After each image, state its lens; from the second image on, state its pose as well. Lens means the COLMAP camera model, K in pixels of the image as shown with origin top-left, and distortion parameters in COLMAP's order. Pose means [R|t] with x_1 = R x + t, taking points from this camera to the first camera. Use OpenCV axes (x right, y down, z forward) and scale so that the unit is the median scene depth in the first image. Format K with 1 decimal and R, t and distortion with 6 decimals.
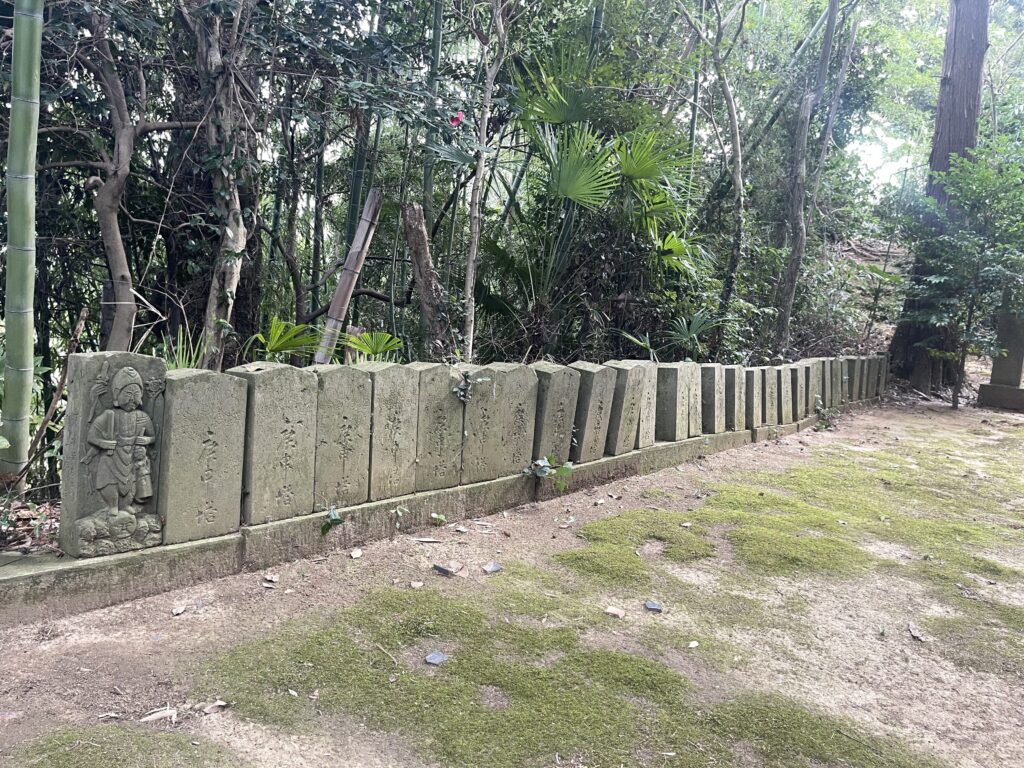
lens RADIAL K [[775.8, 0, 512.1], [0, 775.8, 385.3], [0, 0, 1]] dist [0.053608, -0.061732]
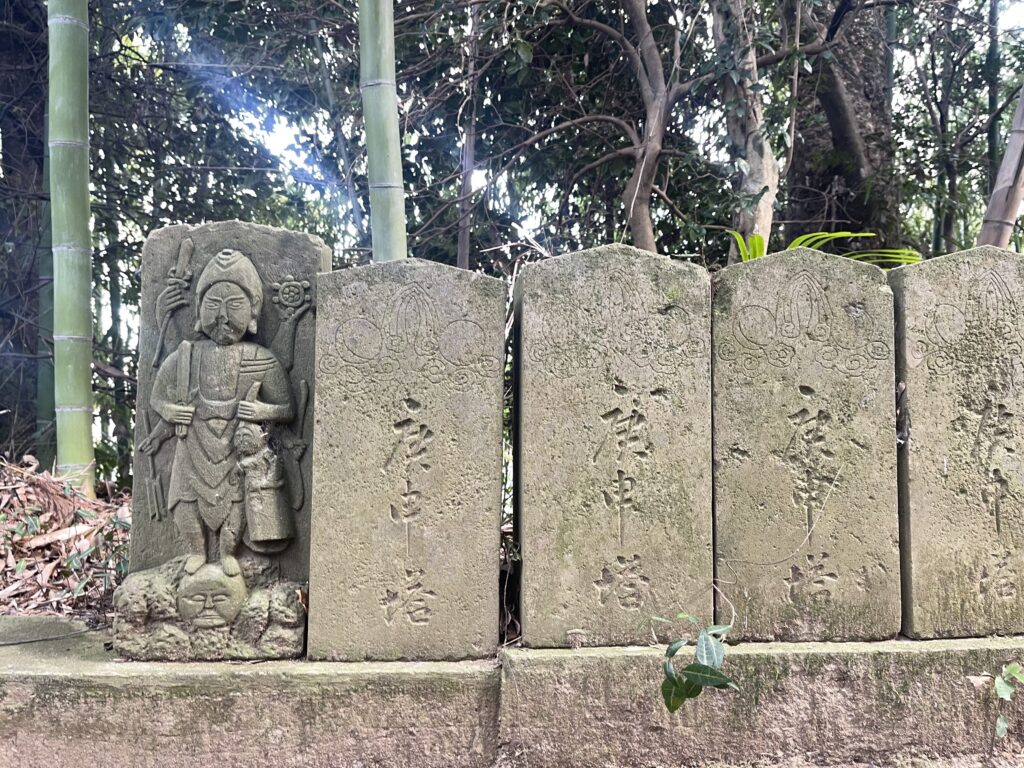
lens RADIAL K [[775.8, 0, 514.5], [0, 775.8, 387.6], [0, 0, 1]] dist [0.053608, -0.061732]
pose [[0.660129, -0.071529, -0.747739, -0.033012], [-0.016274, 0.993860, -0.109440, 0.090937], [0.750976, 0.084413, 0.654912, 0.716303]]
